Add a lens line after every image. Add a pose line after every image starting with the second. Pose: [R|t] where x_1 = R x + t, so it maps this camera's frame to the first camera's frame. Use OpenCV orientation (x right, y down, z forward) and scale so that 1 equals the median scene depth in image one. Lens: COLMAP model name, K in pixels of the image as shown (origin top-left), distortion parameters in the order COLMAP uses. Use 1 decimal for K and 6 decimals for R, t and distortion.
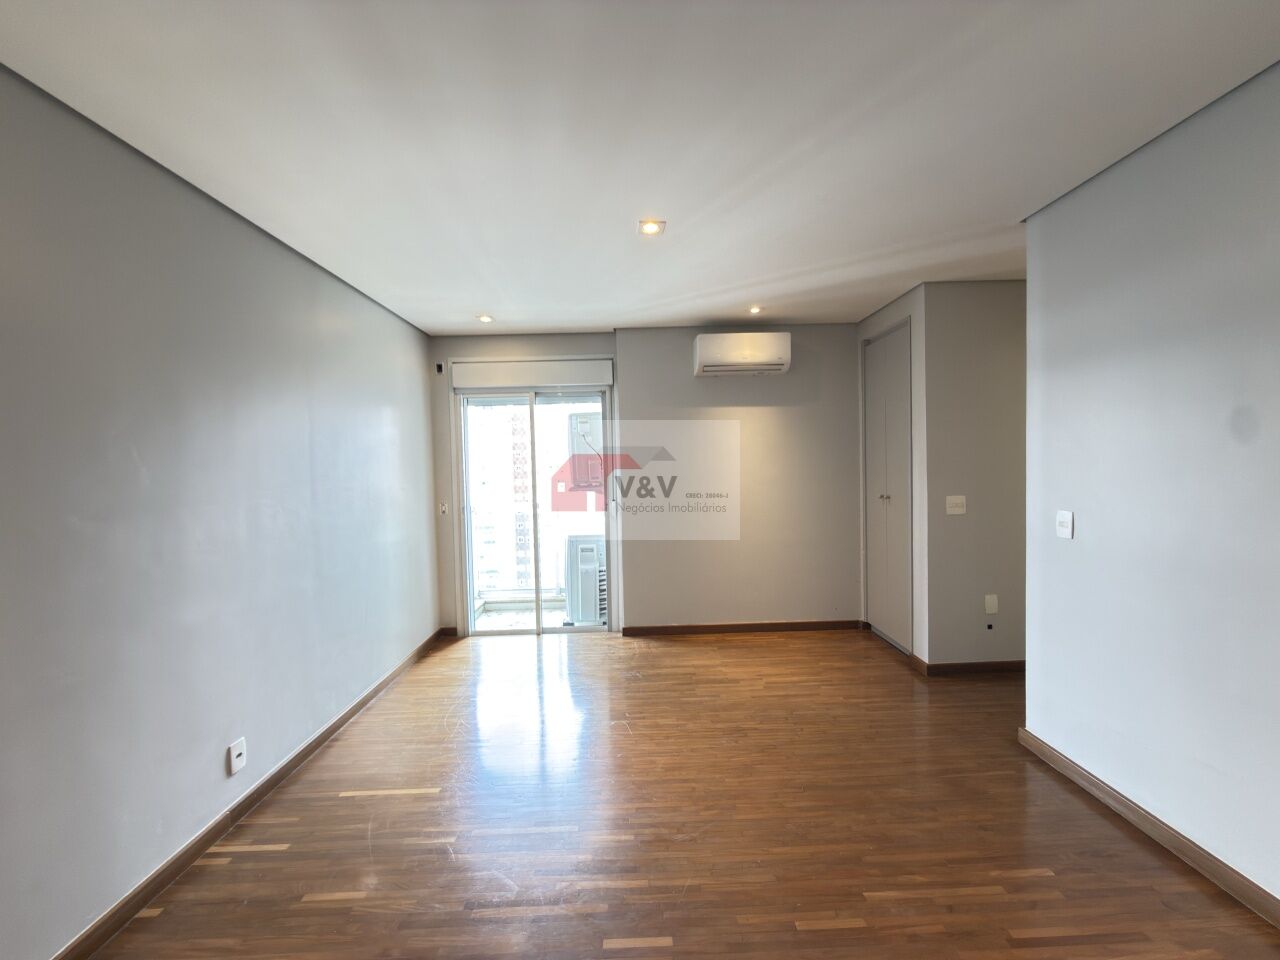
lens RADIAL K [[510.5, 0, 640.0], [0, 510.5, 480.0], [0, 0, 1]] dist [0.000498, 0.000213]
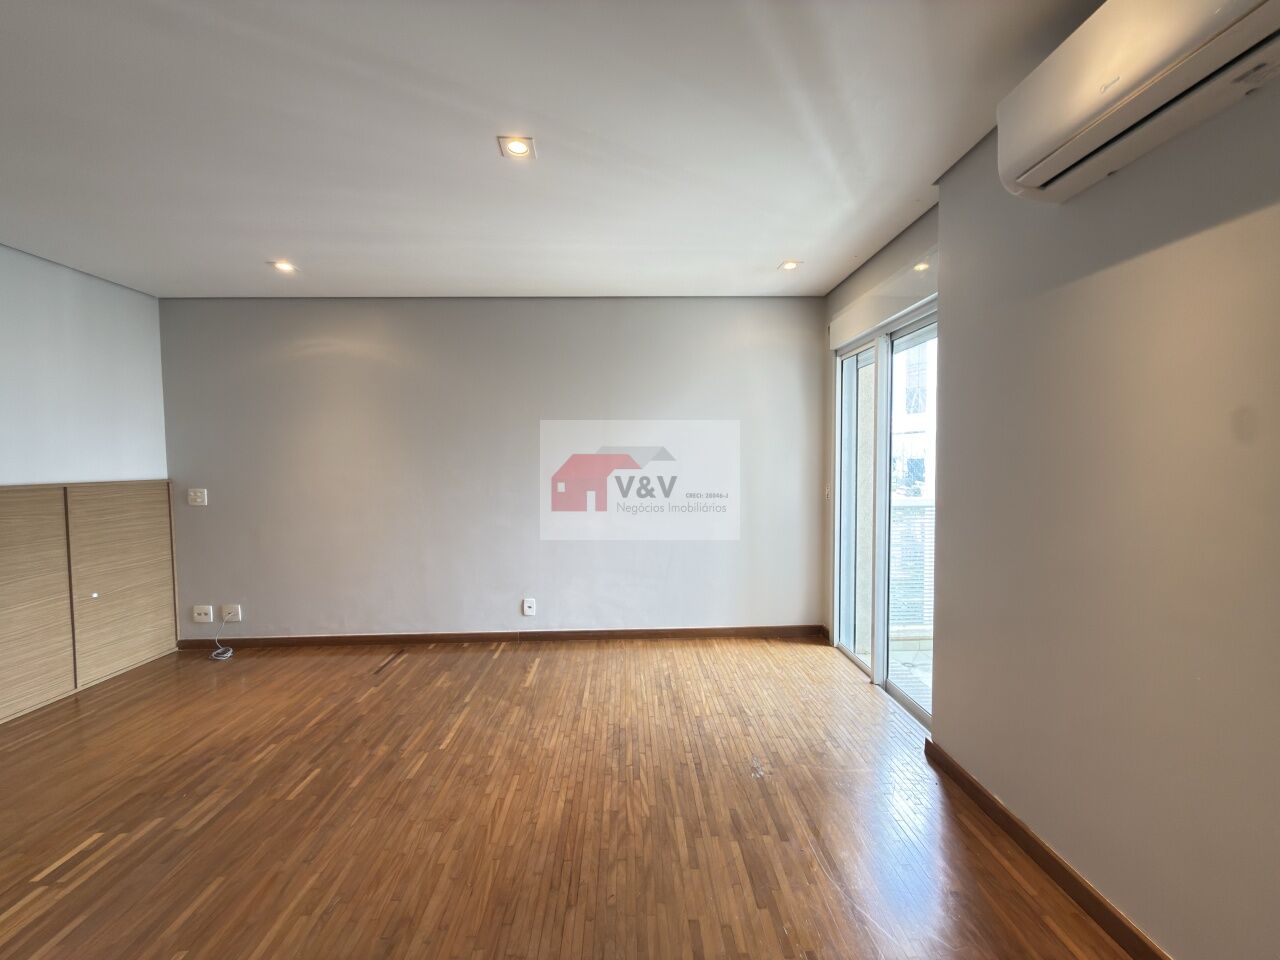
lens RADIAL K [[510.5, 0, 640.0], [0, 510.5, 480.0], [0, 0, 1]] dist [0.000498, 0.000213]
pose [[0.005486, 0.065741, -0.997822, 1.149652], [-0.012127, 0.997768, 0.065671, -0.032490], [0.999911, 0.011741, 0.006271, 1.620593]]
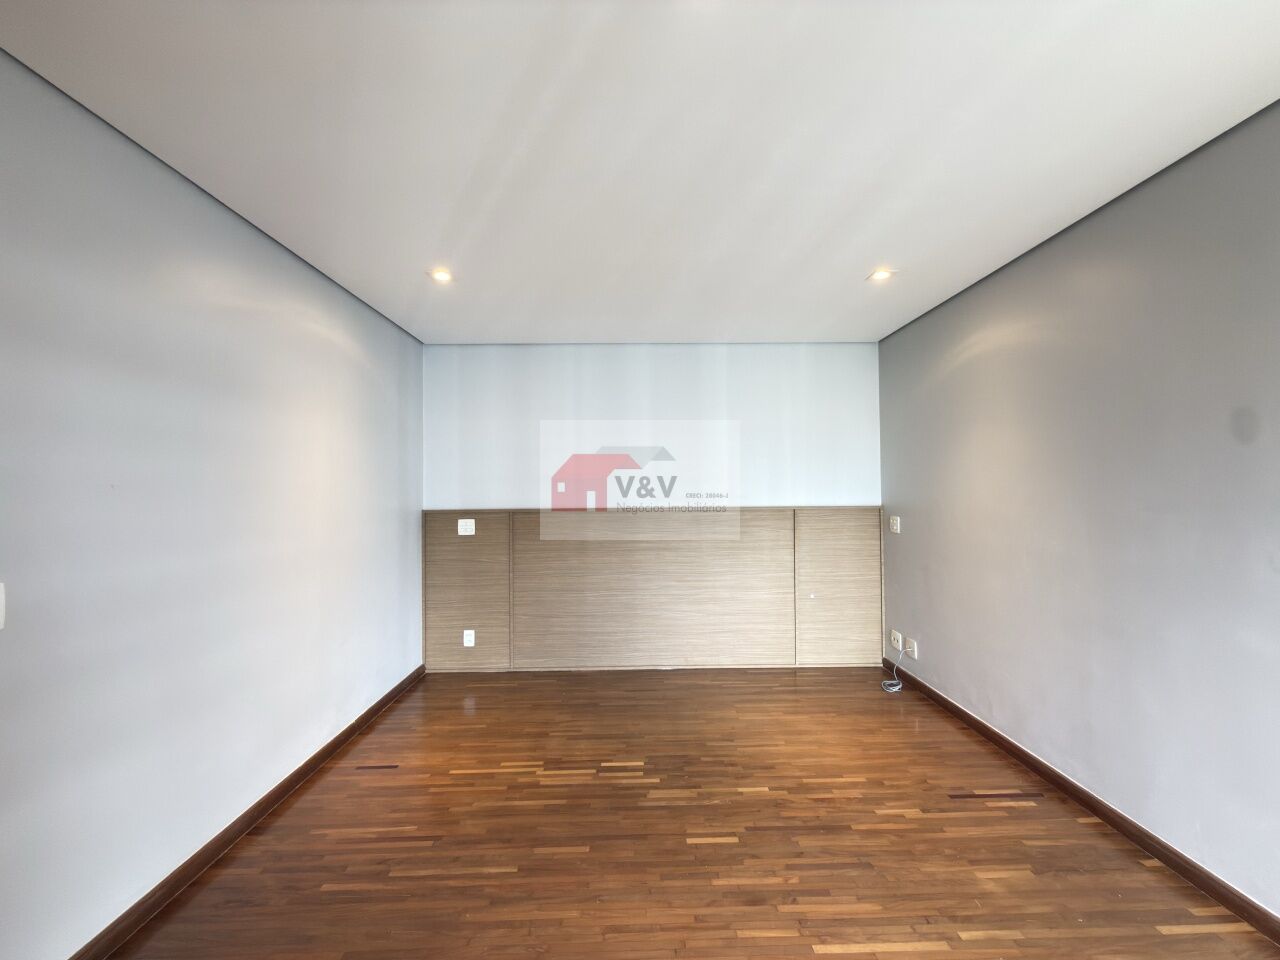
lens RADIAL K [[510.5, 0, 640.0], [0, 510.5, 480.0], [0, 0, 1]] dist [0.000498, 0.000213]
pose [[-0.999452, 0.033042, -0.002014, 0.132064], [0.033027, 0.999430, 0.007012, -0.041583], [0.002245, 0.006942, -0.999973, 1.970877]]
